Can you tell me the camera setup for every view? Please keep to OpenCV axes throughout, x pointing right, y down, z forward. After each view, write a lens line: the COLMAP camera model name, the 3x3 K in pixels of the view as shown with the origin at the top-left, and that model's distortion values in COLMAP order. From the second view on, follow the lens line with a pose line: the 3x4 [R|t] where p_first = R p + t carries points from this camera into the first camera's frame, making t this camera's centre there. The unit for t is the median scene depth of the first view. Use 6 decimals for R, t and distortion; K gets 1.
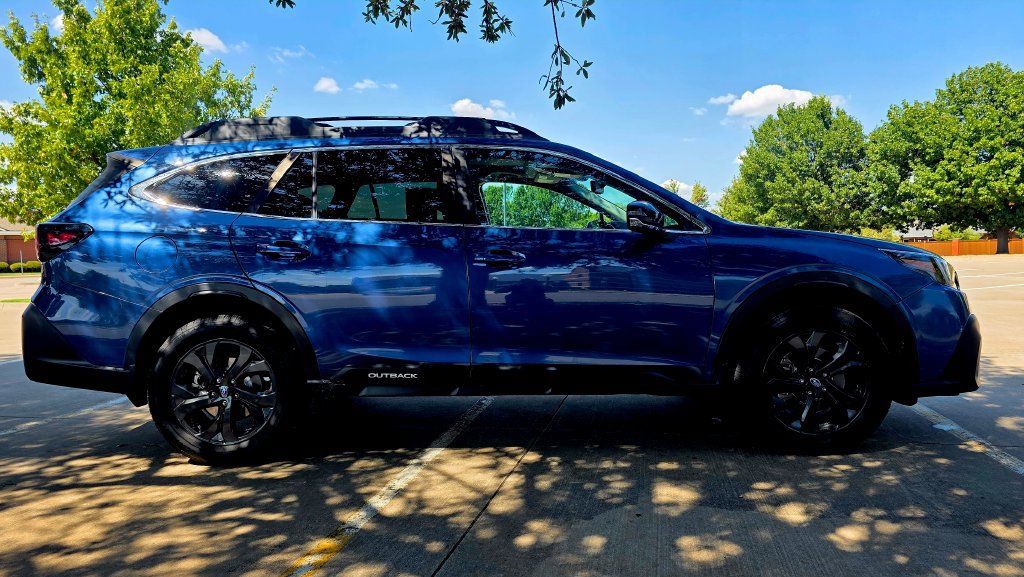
lens RADIAL K [[699.9, 0, 523.7], [0, 699.9, 282.4], [0, 0, 1]] dist [0.054908, -0.051239]
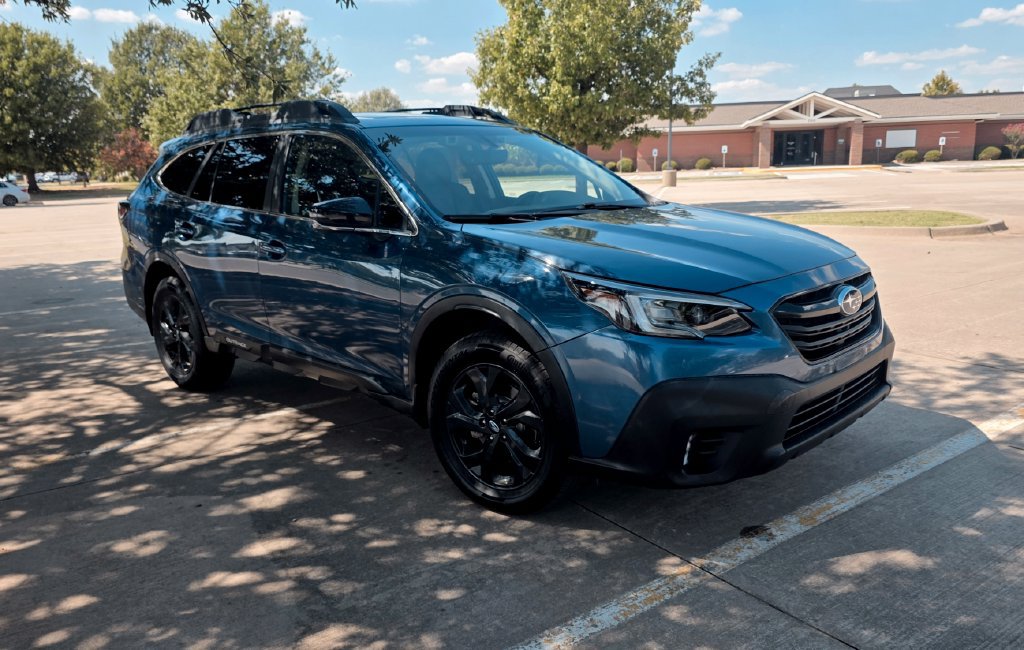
lens RADIAL K [[785.0, 0, 512.0], [0, 785.0, 325.0], [0, 0, 1]] dist [-0.004896, -0.001697]
pose [[0.741924, 0.136097, -0.656525, 1.216051], [-0.013796, 0.982074, 0.187993, -0.176878], [0.670342, -0.130419, 0.730502, 0.429786]]
